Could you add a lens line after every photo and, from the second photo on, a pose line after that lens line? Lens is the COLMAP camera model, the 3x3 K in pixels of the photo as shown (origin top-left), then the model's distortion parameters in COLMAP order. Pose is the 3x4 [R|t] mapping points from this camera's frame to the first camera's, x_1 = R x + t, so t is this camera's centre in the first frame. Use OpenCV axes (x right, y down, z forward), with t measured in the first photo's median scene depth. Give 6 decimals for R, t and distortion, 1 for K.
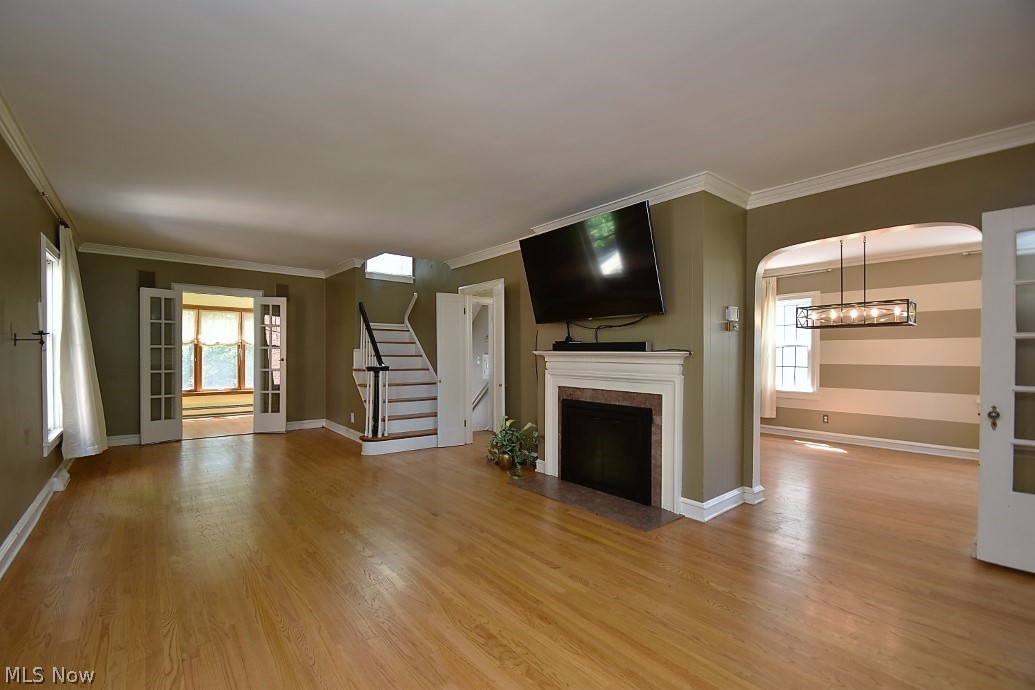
lens RADIAL K [[455.2, 0, 509.2], [0, 455.2, 352.1], [0, 0, 1]] dist [-0.009119, 0.000228]
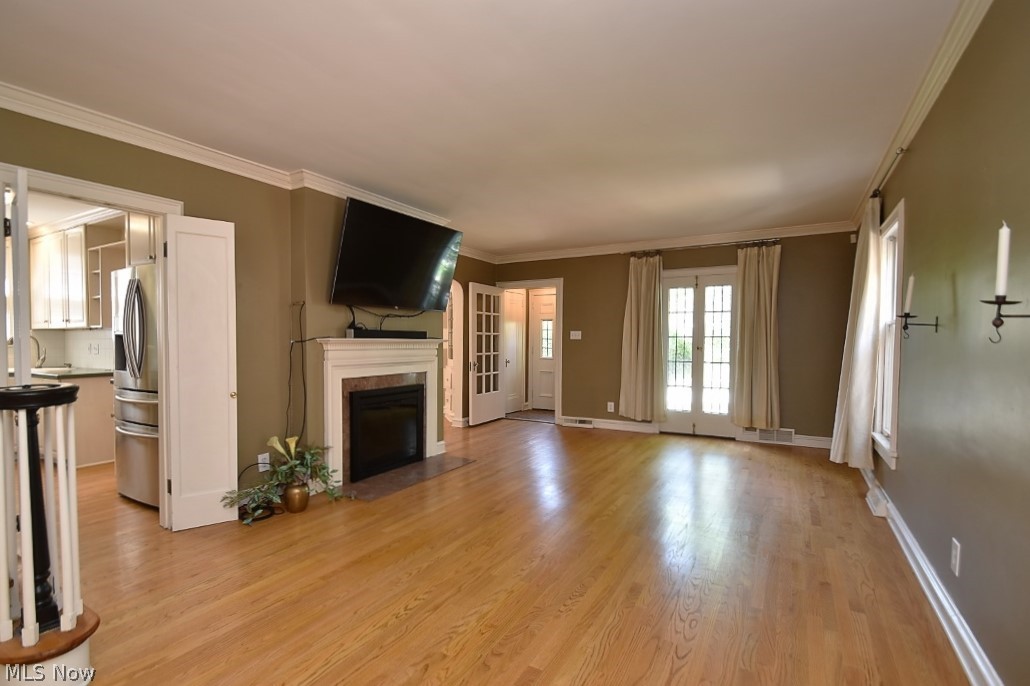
lens RADIAL K [[474.6, 0, 508.1], [0, 474.6, 342.2], [0, 0, 1]] dist [0.000548, 0.000006]
pose [[-0.357853, -0.003715, 0.933771, -0.890352], [-0.006506, 0.999978, 0.001485, 0.003318], [-0.933755, -0.005543, -0.357869, 1.100945]]
